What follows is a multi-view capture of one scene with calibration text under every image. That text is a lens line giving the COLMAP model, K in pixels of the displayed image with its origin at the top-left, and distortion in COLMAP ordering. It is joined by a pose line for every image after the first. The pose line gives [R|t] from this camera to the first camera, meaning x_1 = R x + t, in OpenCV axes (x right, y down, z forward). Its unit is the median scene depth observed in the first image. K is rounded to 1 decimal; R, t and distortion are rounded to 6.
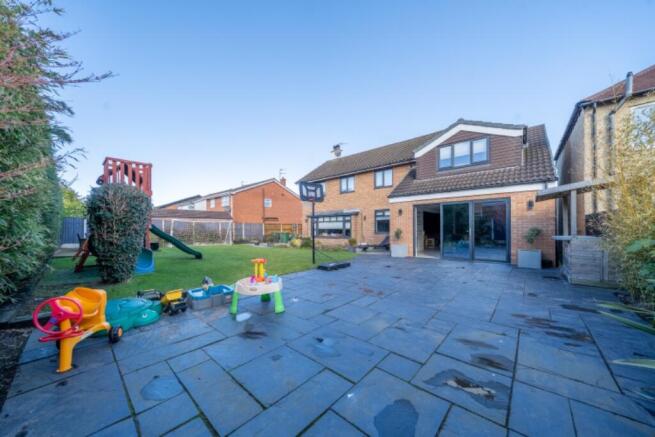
lens RADIAL K [[227.5, 0, 327.4], [0, 227.5, 224.9], [0, 0, 1]] dist [-0.013853, -0.000155]
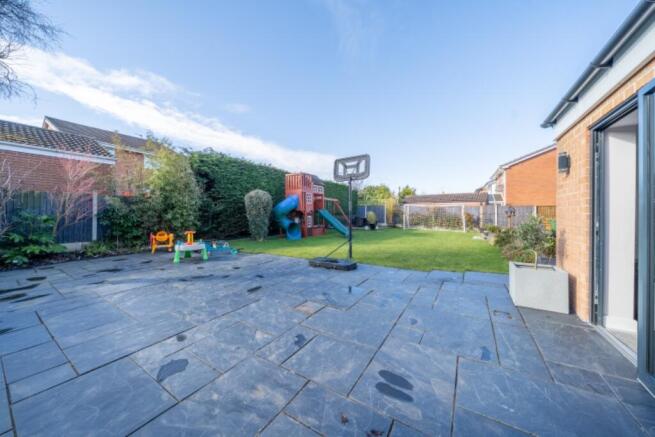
lens RADIAL K [[227.5, 0, 326.4], [0, 227.5, 214.7], [0, 0, 1]] dist [-0.013853, -0.000155]
pose [[0.168104, 0.007548, -0.985740, 0.676131], [0.020312, 0.999732, 0.011119, 0.006195], [0.985560, -0.021891, 0.167906, 0.750107]]
